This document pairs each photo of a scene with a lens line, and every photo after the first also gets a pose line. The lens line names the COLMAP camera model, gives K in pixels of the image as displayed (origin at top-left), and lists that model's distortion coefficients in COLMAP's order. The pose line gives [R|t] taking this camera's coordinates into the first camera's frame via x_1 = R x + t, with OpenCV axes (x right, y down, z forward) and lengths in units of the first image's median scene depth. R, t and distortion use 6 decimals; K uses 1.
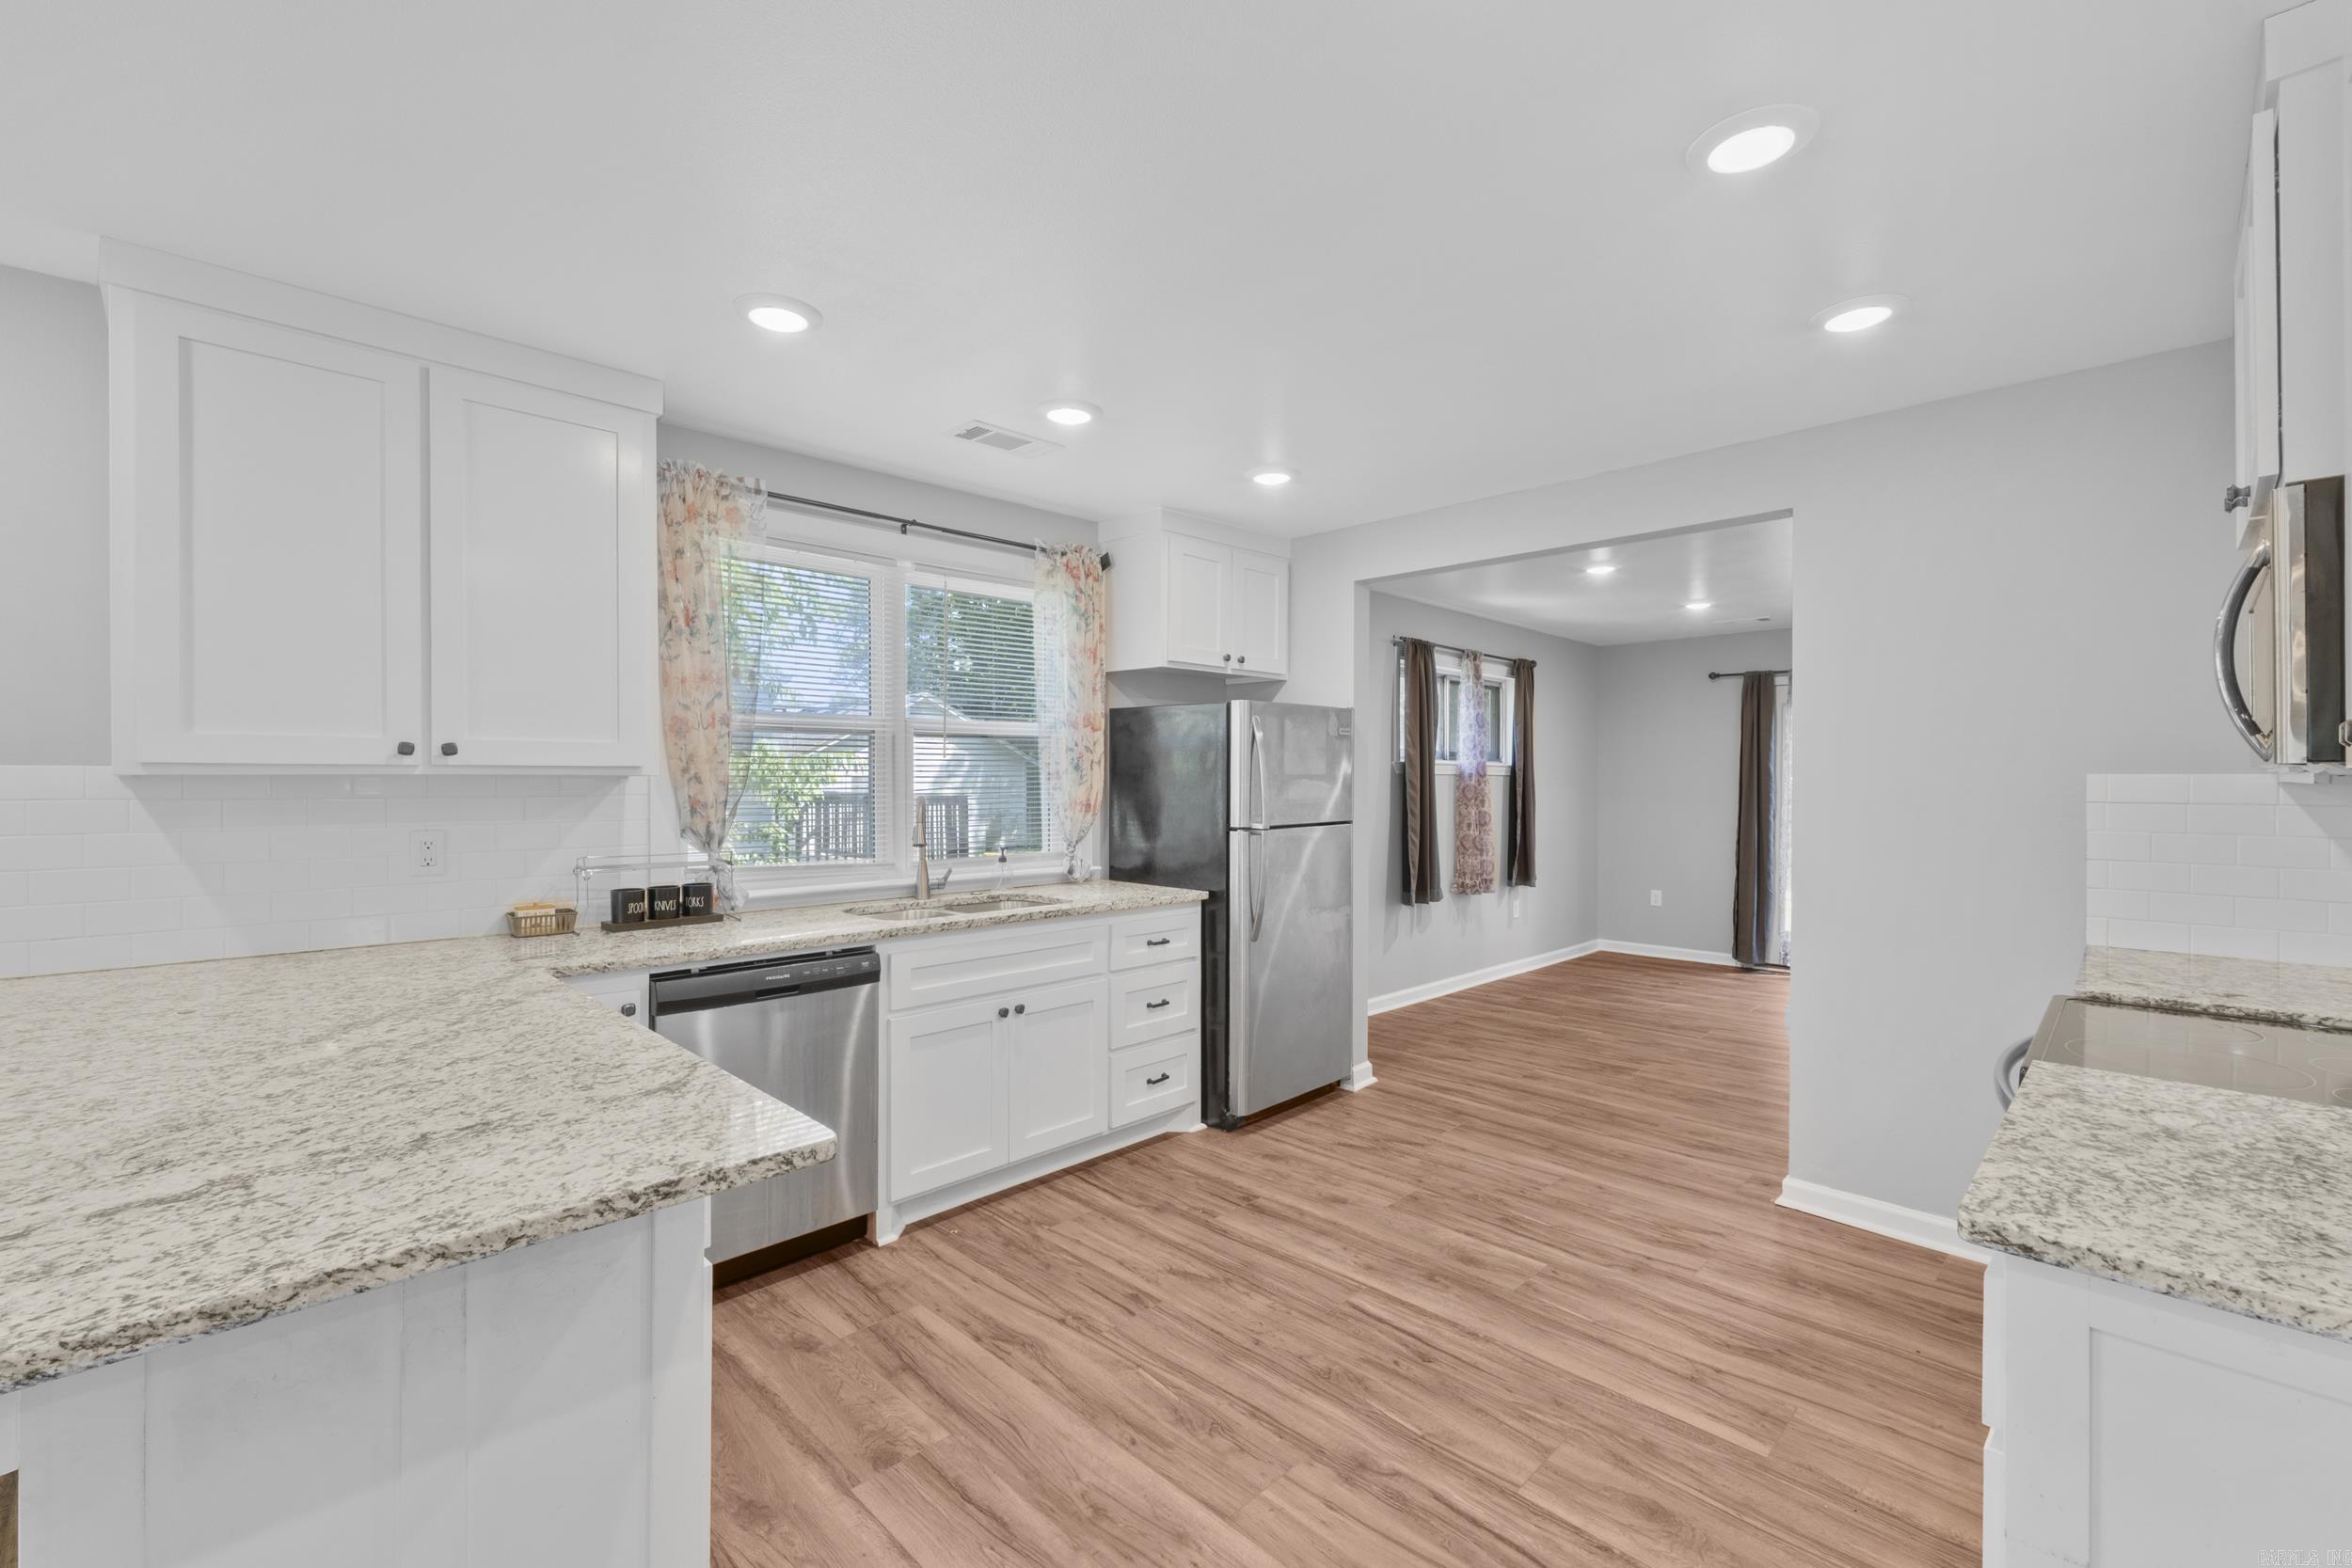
lens RADIAL K [[996.6, 0, 1186.5], [0, 996.6, 785.6], [0, 0, 1]] dist [0.003901, -0.000244]
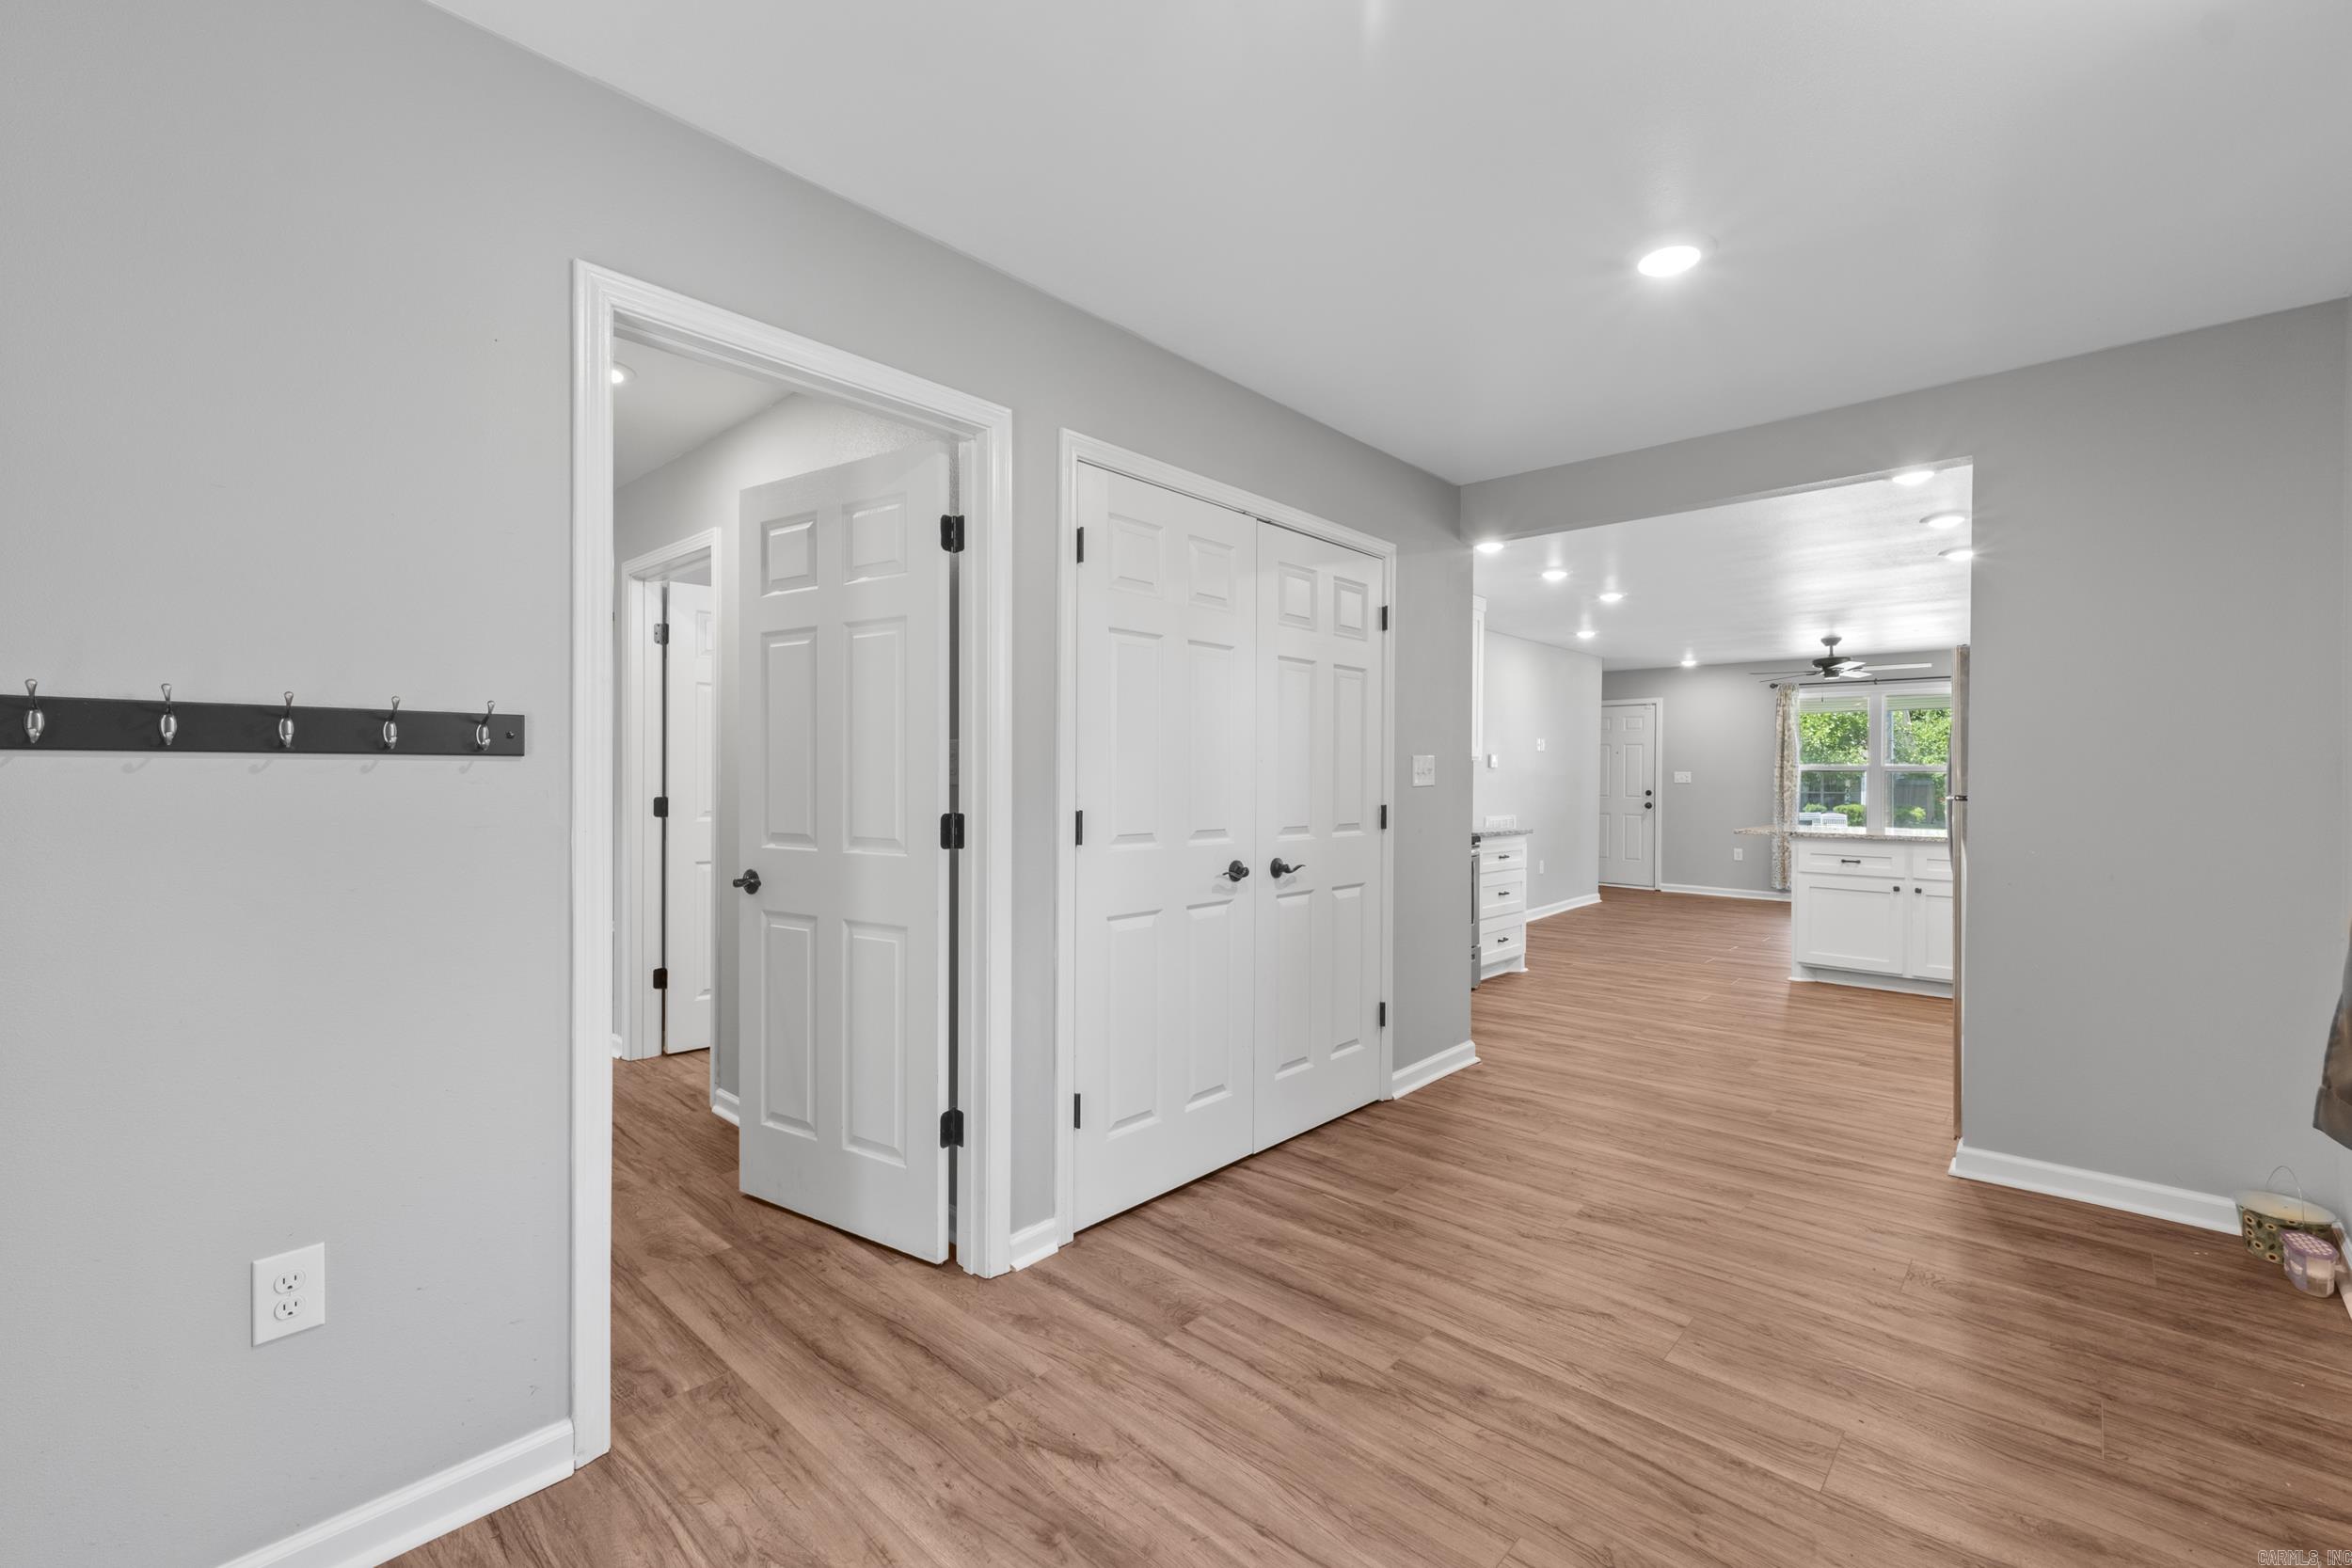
lens RADIAL K [[996.6, 0, 1183.1], [0, 996.6, 777.5], [0, 0, 1]] dist [0.003901, -0.000244]
pose [[-0.999038, -0.011413, -0.042345, 0.906549], [-0.011712, 0.999908, 0.006820, 0.025780], [0.042263, 0.007309, -0.999080, 2.005490]]
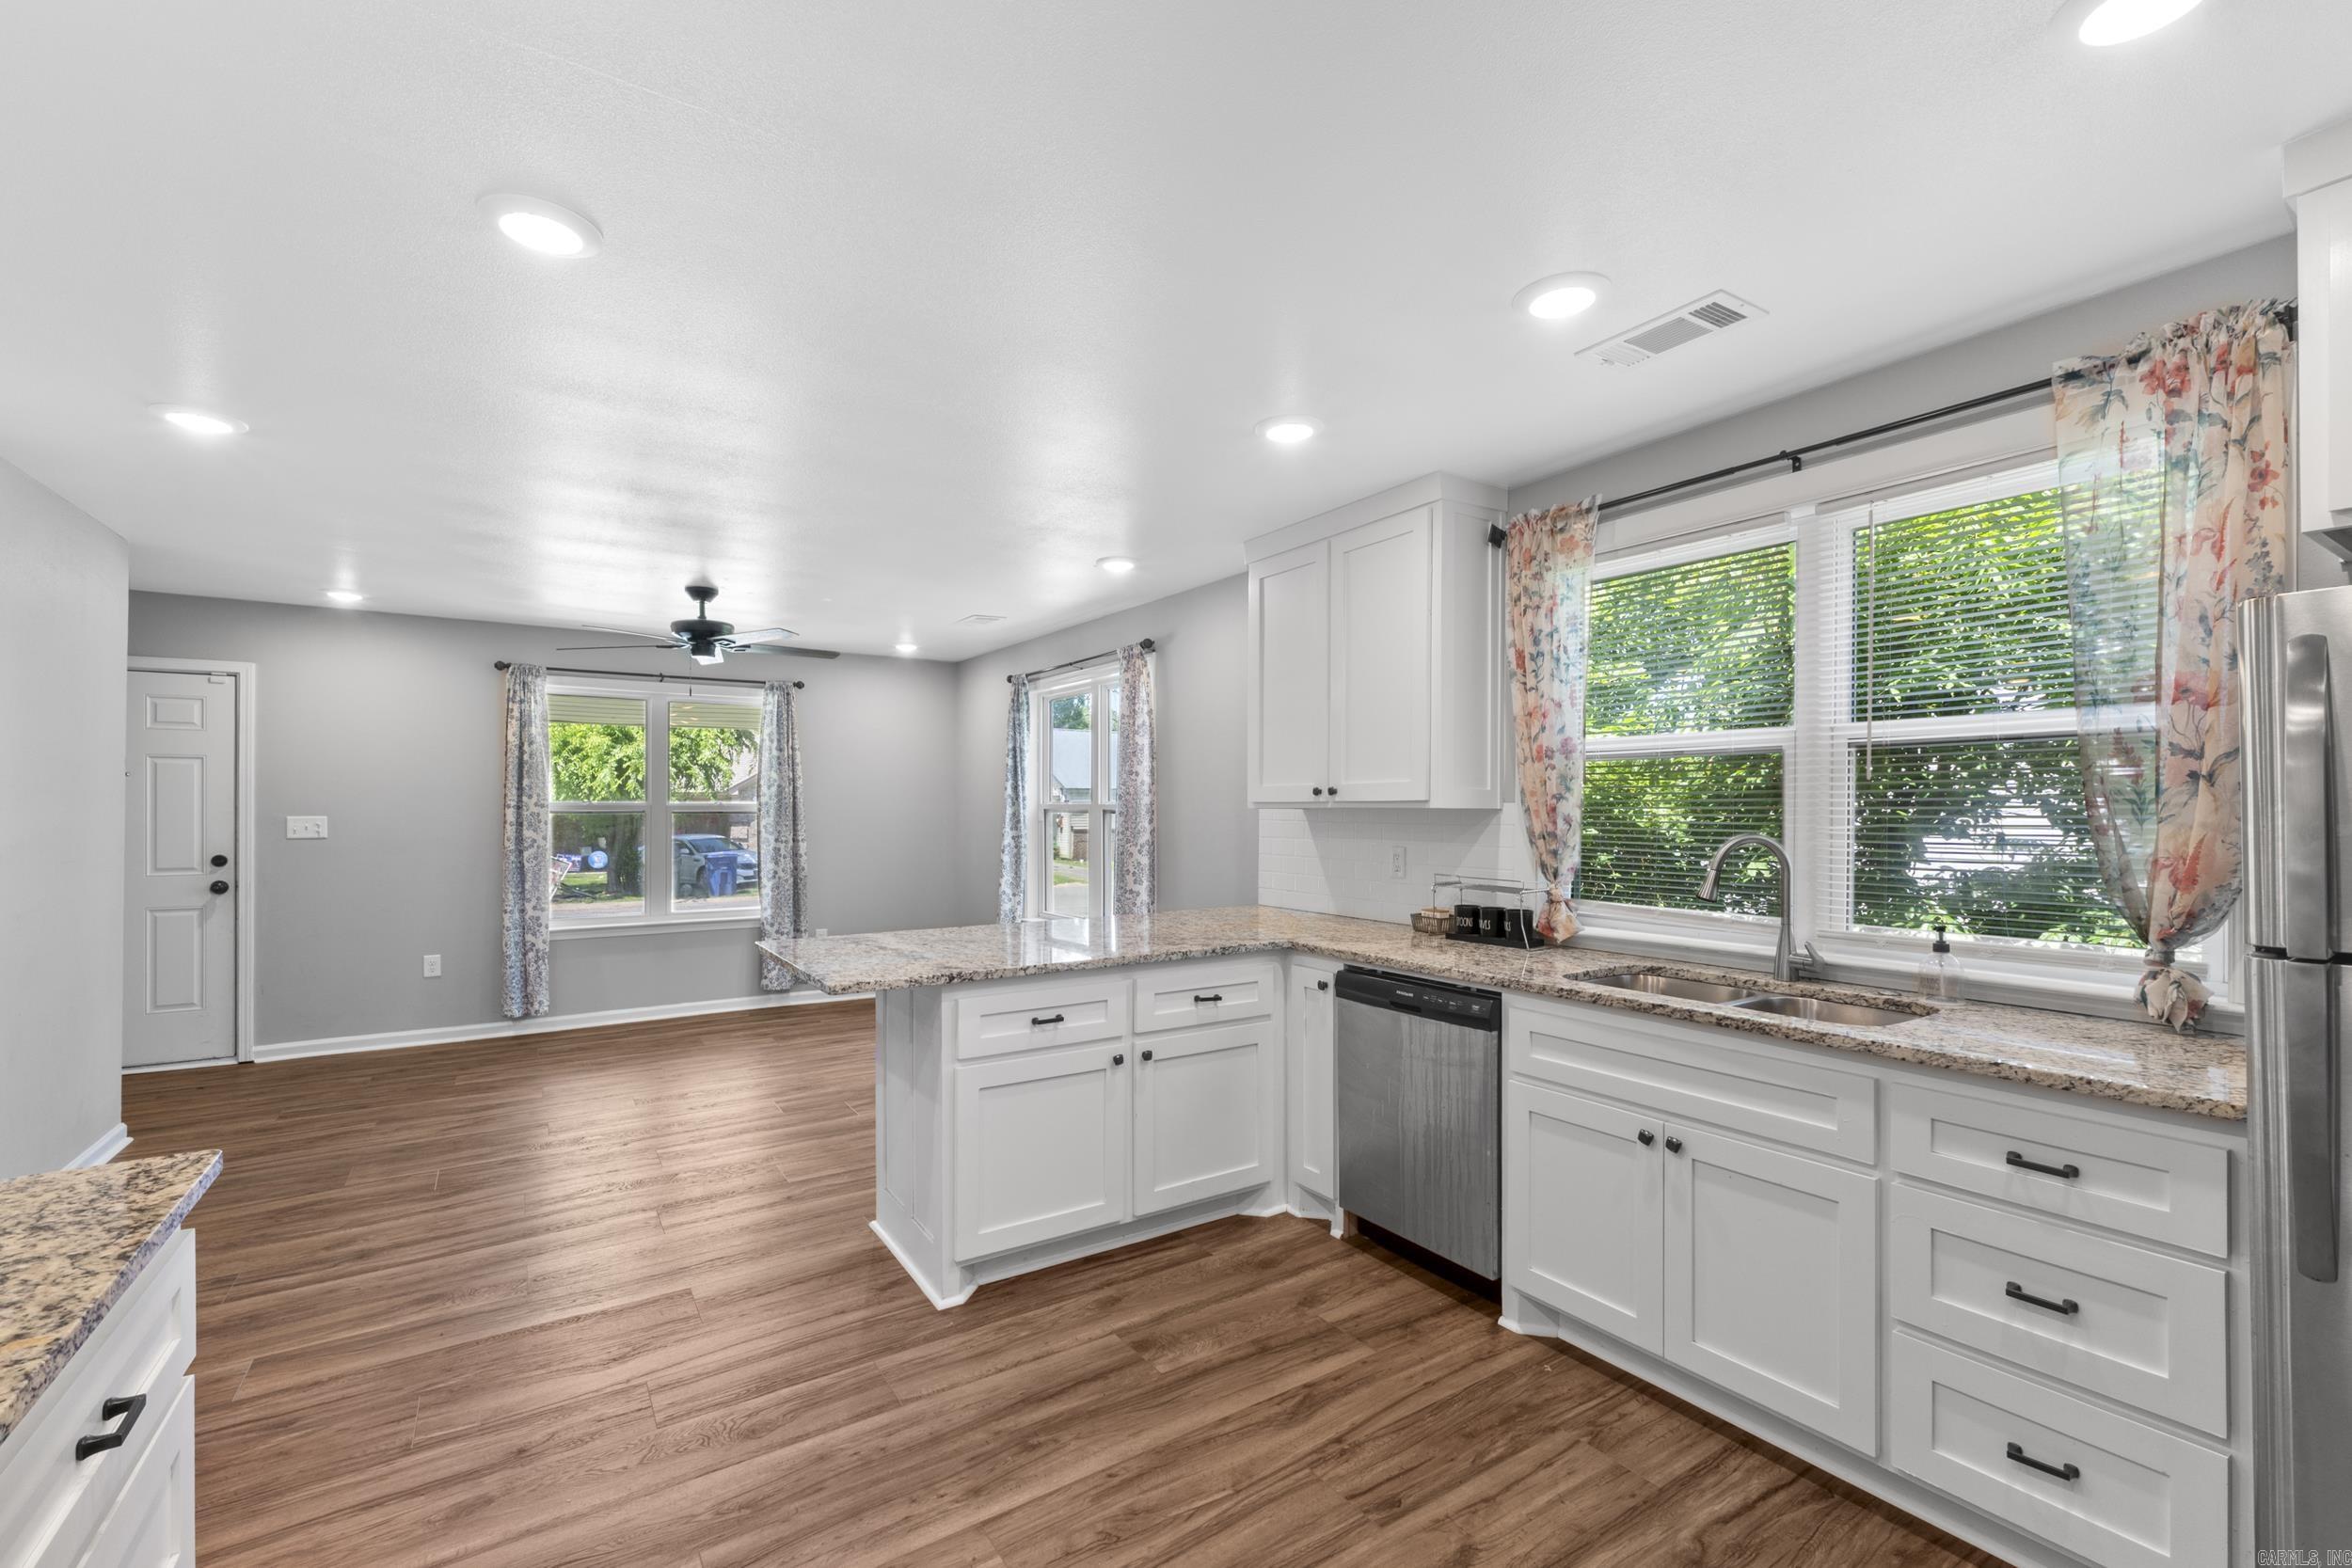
lens RADIAL K [[996.6, 0, 1174.6], [0, 996.6, 805.4], [0, 0, 1]] dist [0.003901, -0.000244]
pose [[-0.202098, -0.003337, -0.979360, 0.507568], [-0.004784, 0.999986, -0.002420, -0.007107], [0.979354, 0.004197, -0.202111, 0.698559]]
